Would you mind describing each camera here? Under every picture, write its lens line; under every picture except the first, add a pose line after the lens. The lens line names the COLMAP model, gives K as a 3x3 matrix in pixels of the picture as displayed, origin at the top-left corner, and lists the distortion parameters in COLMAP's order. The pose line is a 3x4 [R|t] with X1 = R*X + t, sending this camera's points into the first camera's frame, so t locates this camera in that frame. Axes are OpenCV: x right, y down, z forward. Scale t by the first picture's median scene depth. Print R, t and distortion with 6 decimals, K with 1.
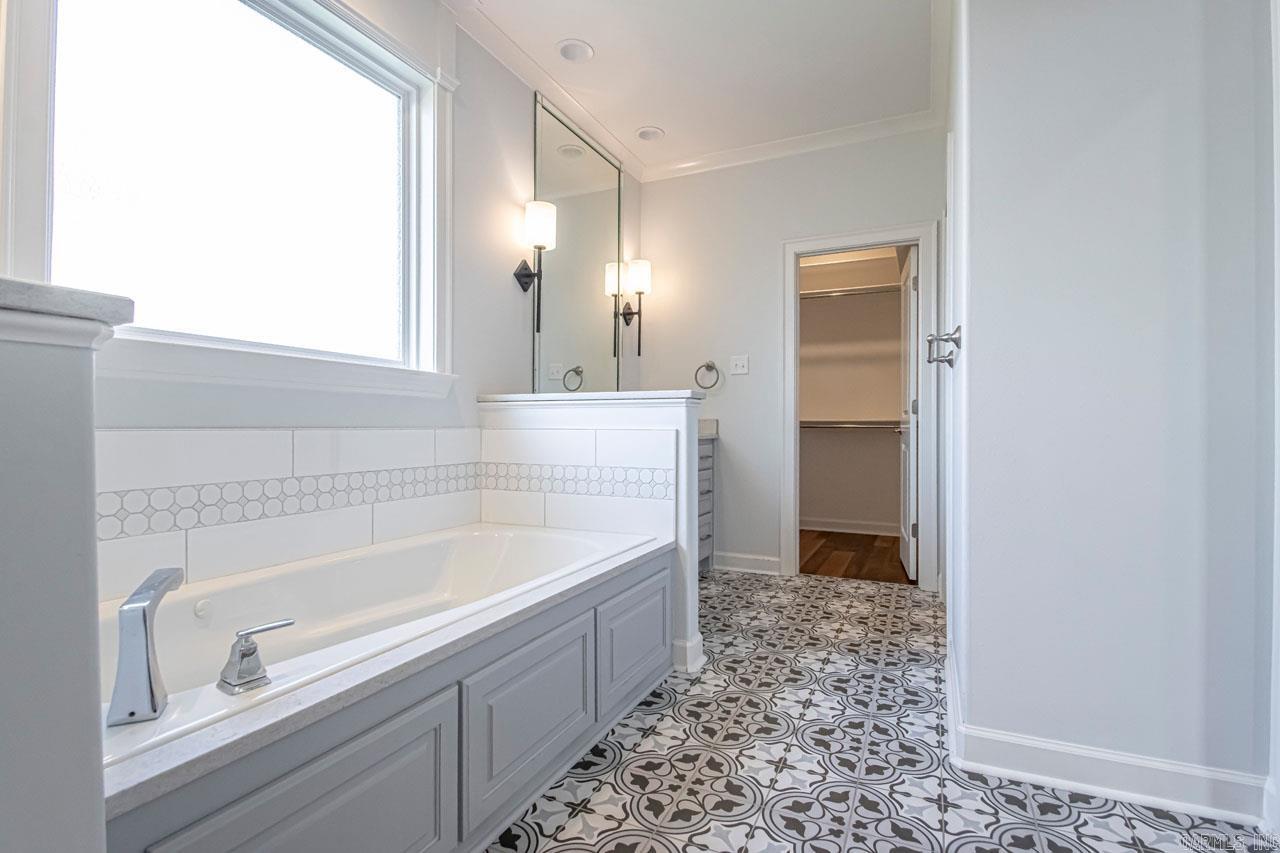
lens RADIAL K [[614.5, 0, 638.9], [0, 614.5, 427.5], [0, 0, 1]] dist [0.015989, -0.009118]
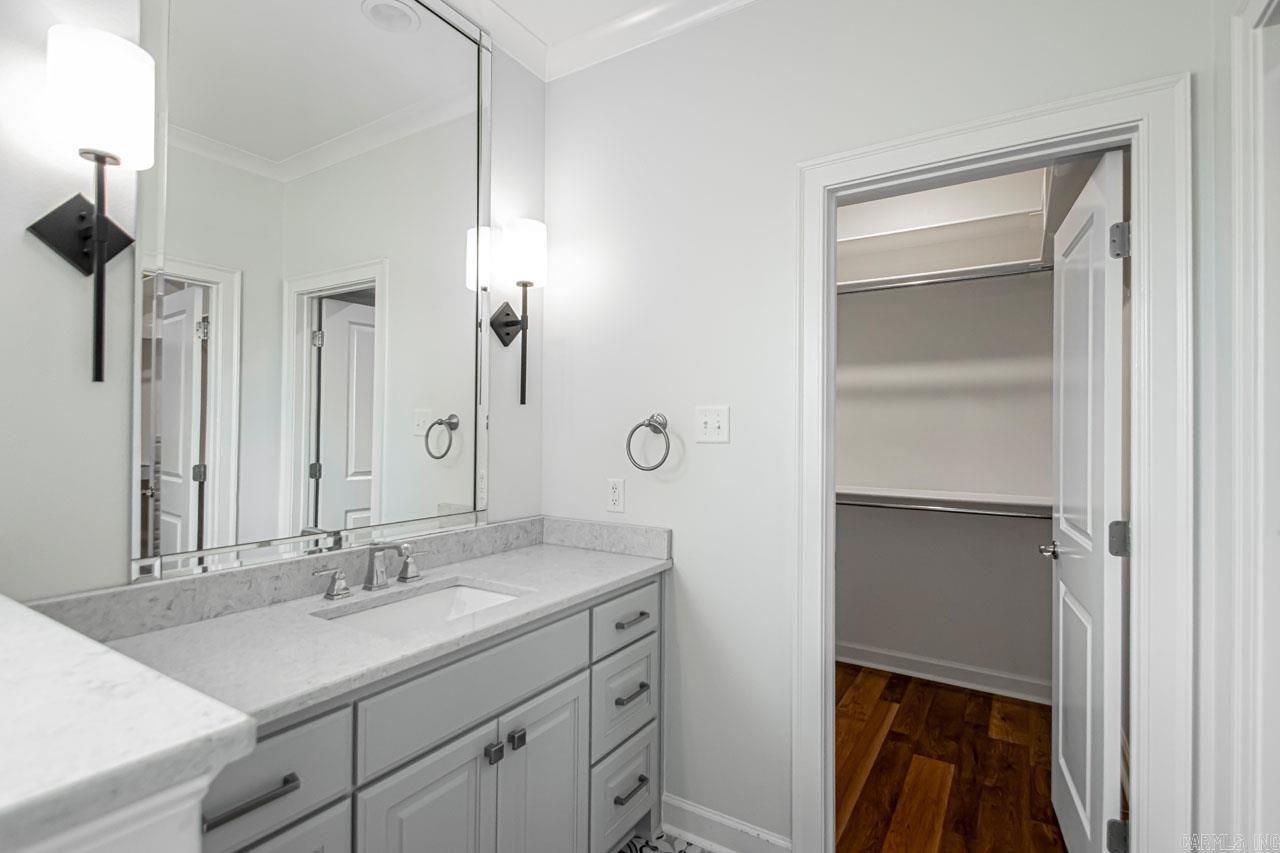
lens RADIAL K [[614.5, 0, 641.4], [0, 614.5, 431.0], [0, 0, 1]] dist [0.015989, -0.009118]
pose [[0.994220, 0.000615, -0.107361, 0.156439], [-0.000498, 0.999999, 0.001116, -0.094411], [0.107361, -0.001057, 0.994220, 0.490712]]
